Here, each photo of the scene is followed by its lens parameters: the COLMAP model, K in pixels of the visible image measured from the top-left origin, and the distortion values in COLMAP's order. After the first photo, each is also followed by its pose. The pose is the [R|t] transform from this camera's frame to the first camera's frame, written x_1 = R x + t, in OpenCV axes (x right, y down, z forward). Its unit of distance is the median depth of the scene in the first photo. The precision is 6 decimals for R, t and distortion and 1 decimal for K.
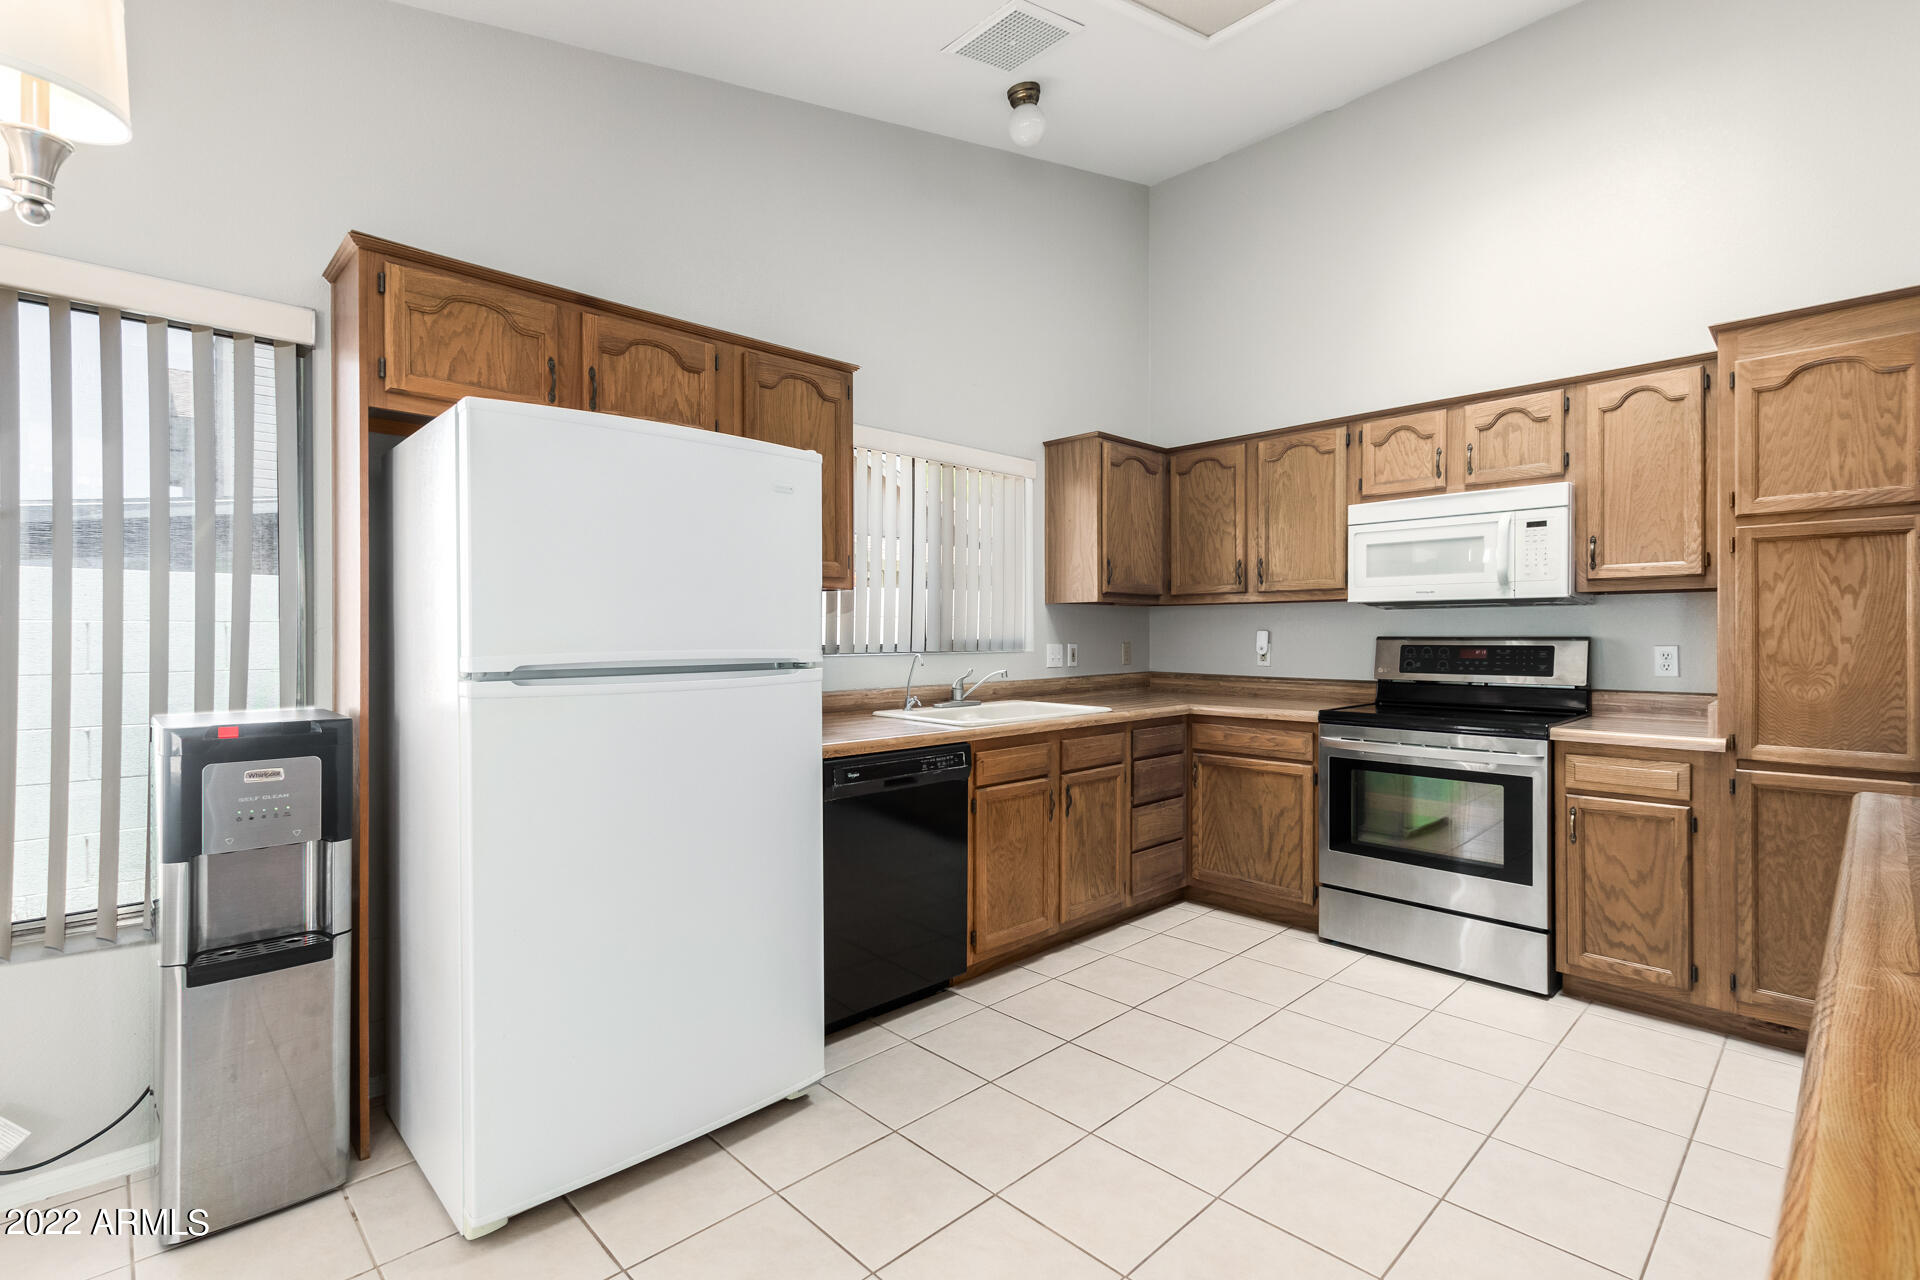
lens RADIAL K [[879.5, 0, 959.4], [0, 879.5, 642.6], [0, 0, 1]] dist [0.005166, -0.002090]
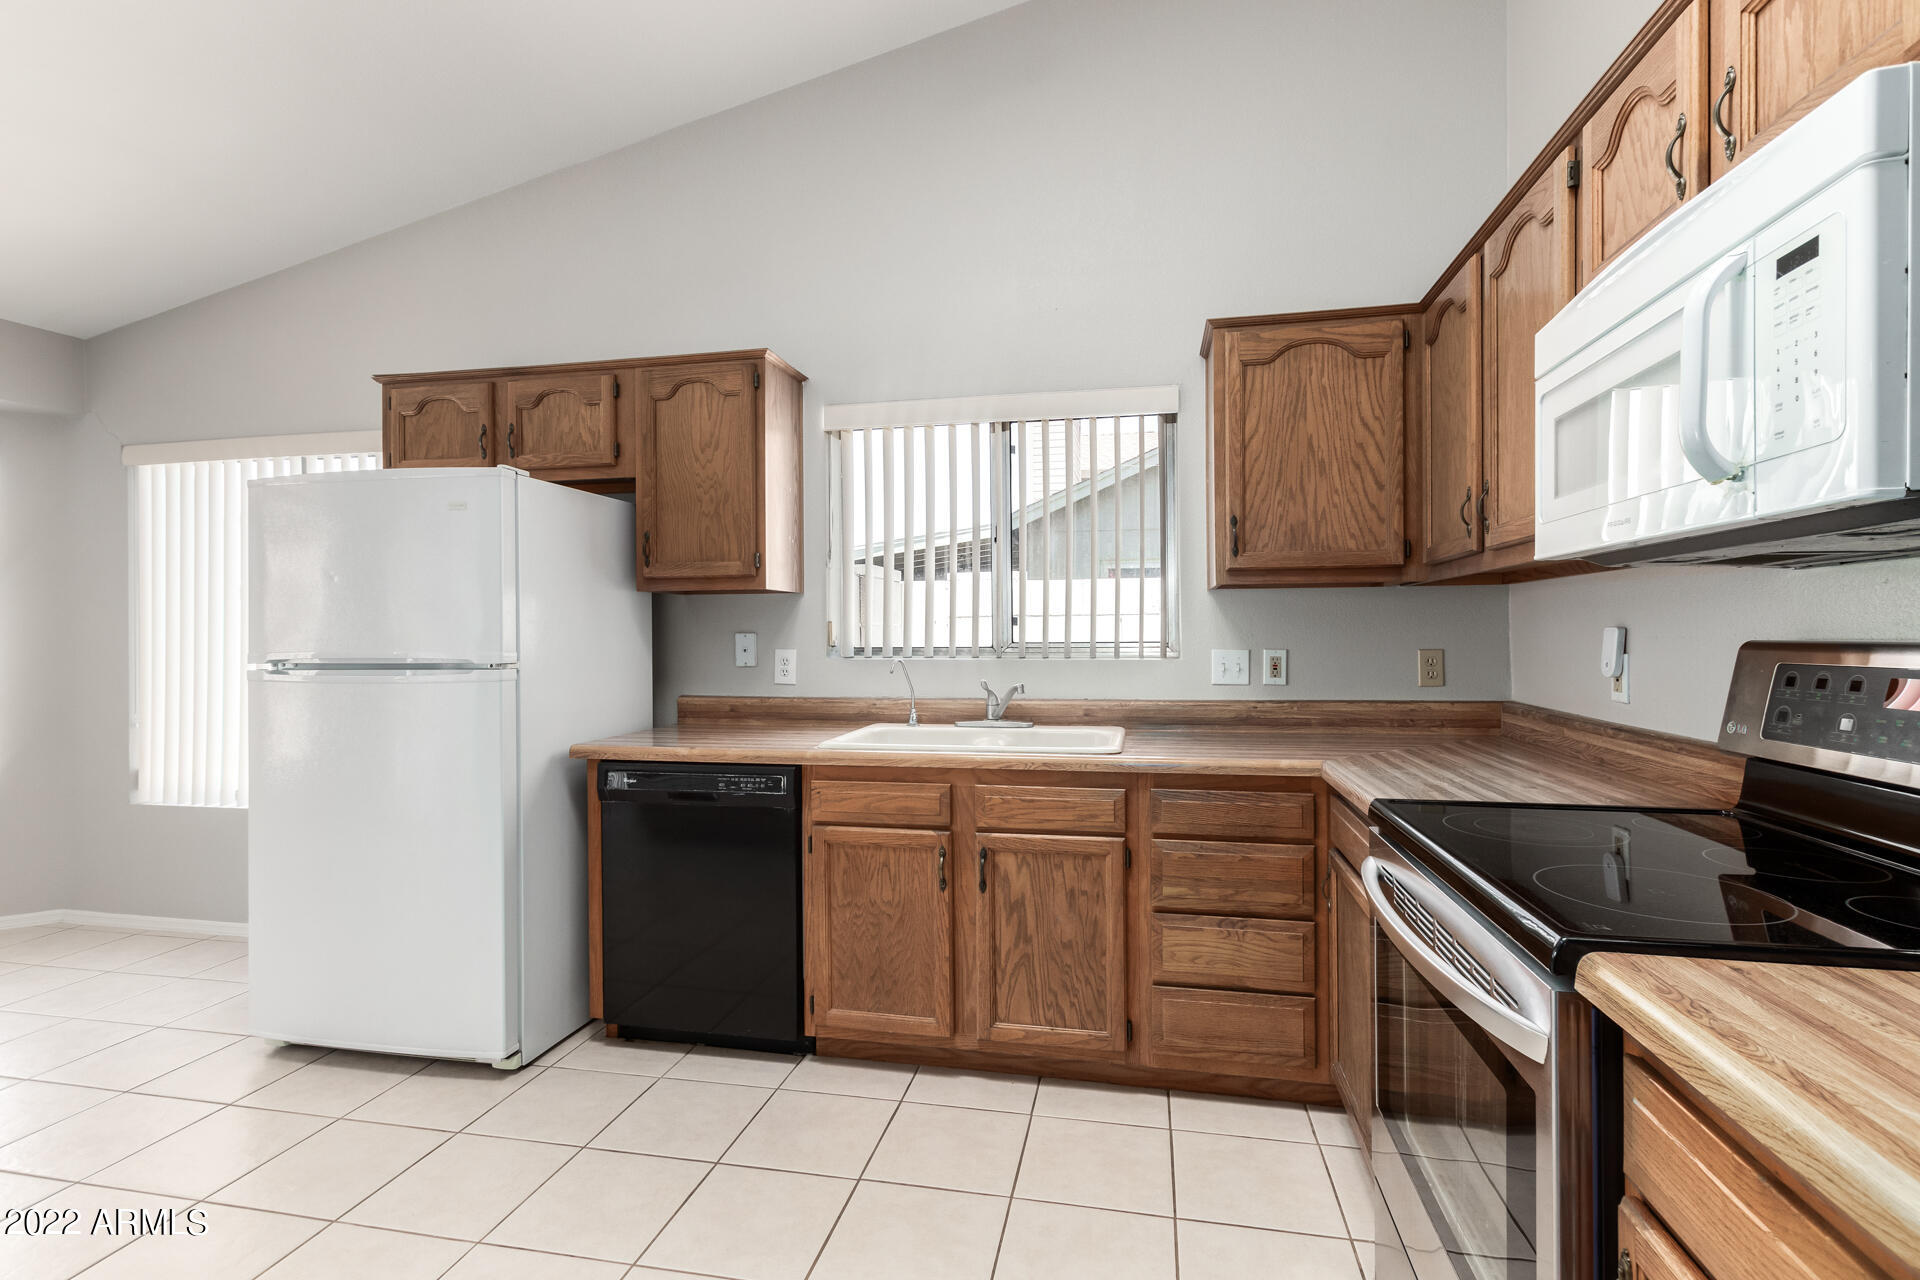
lens RADIAL K [[879.5, 0, 965.3], [0, 879.5, 636.8], [0, 0, 1]] dist [0.005166, -0.002090]
pose [[0.569581, -0.000056, -0.821935, 0.723864], [-0.006067, 0.999972, -0.004273, -0.005523], [0.821913, 0.007421, 0.569565, 0.603004]]
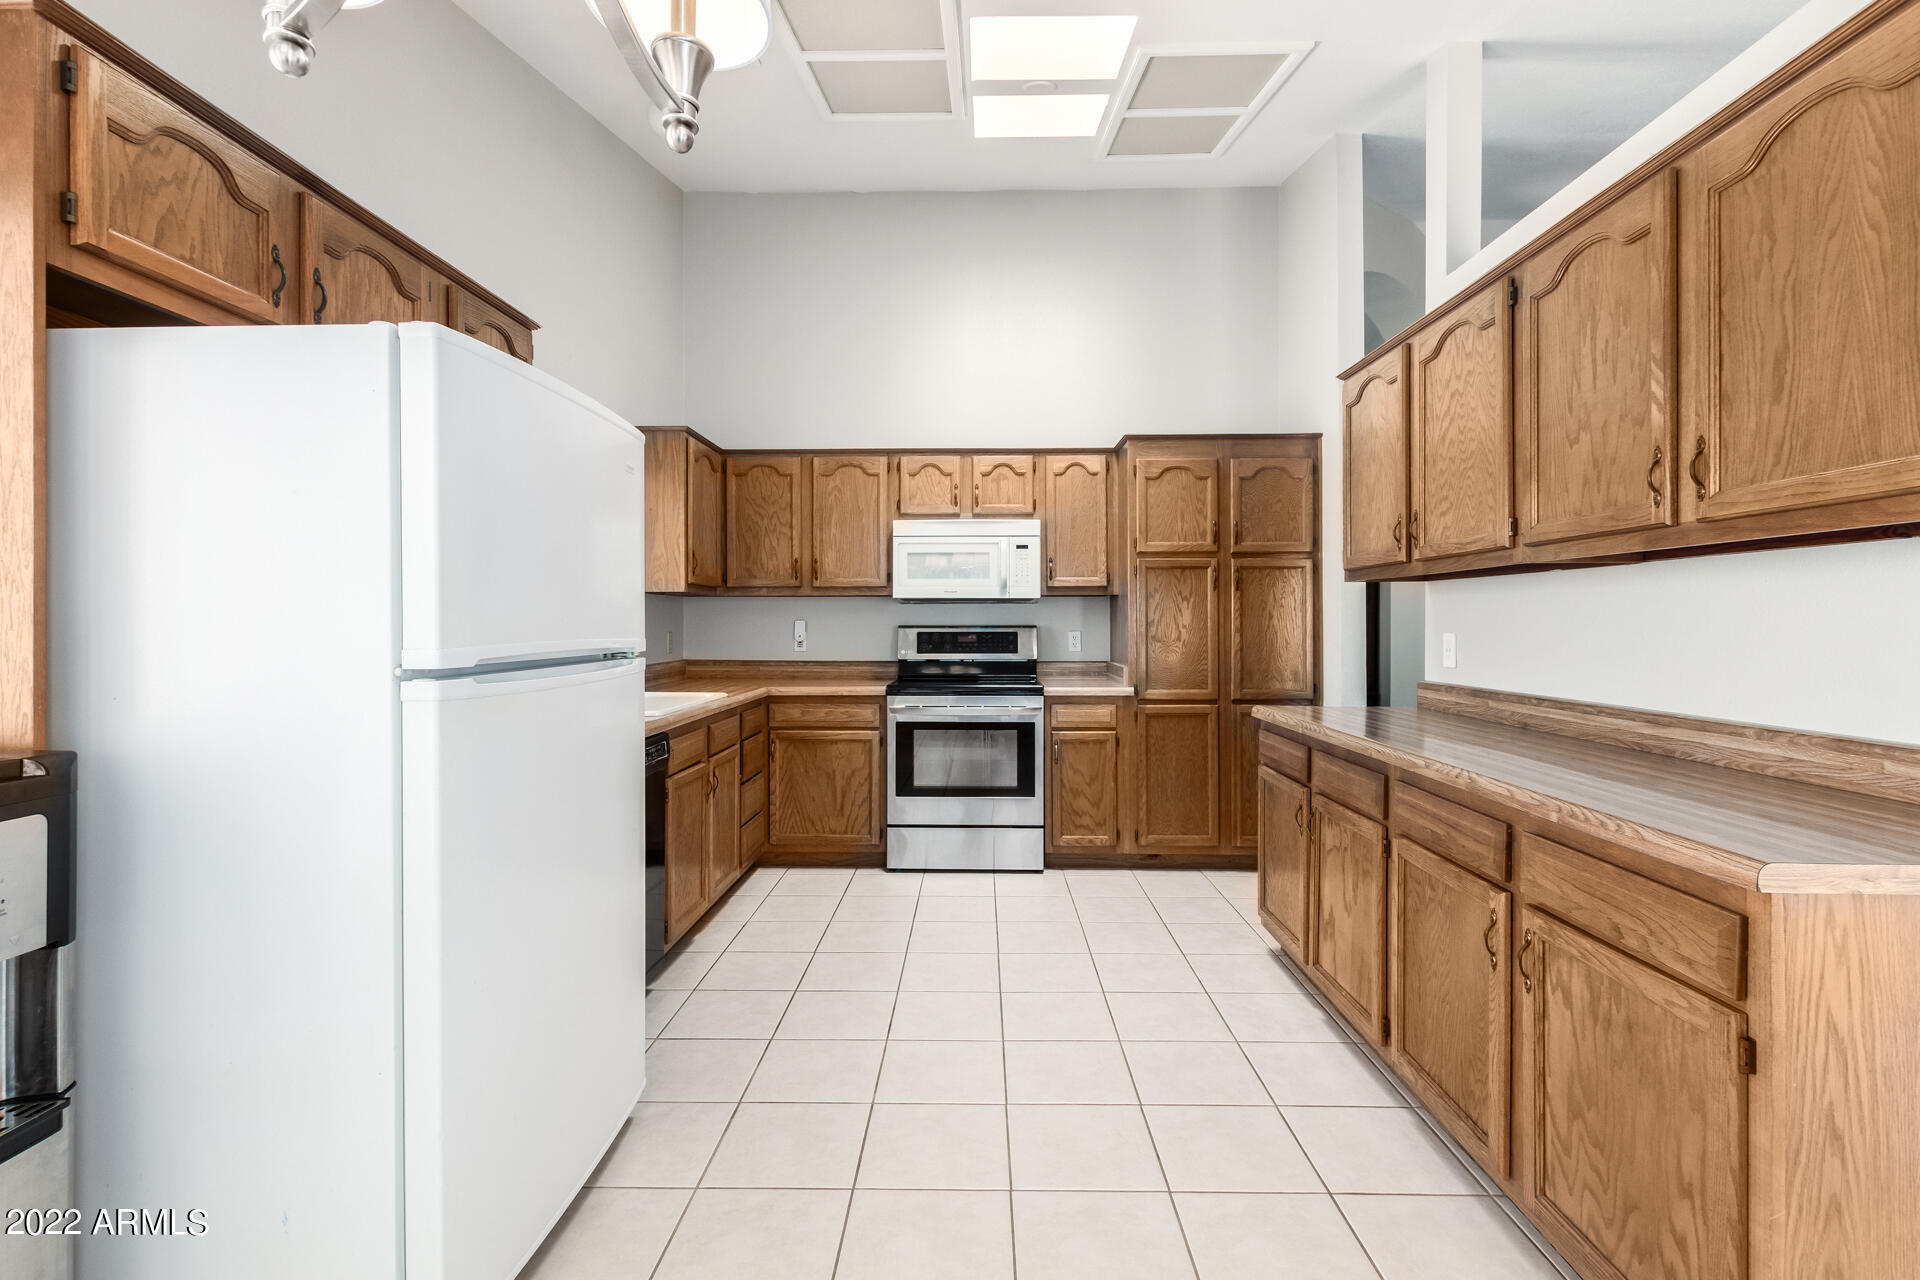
lens RADIAL K [[879.5, 0, 969.8], [0, 879.5, 628.6], [0, 0, 1]] dist [0.005166, -0.002090]
pose [[0.704376, -0.002694, 0.709822, -0.415162], [0.006208, 0.999978, -0.002365, 0.001349], [-0.709800, 0.006073, 0.704377, 0.050565]]
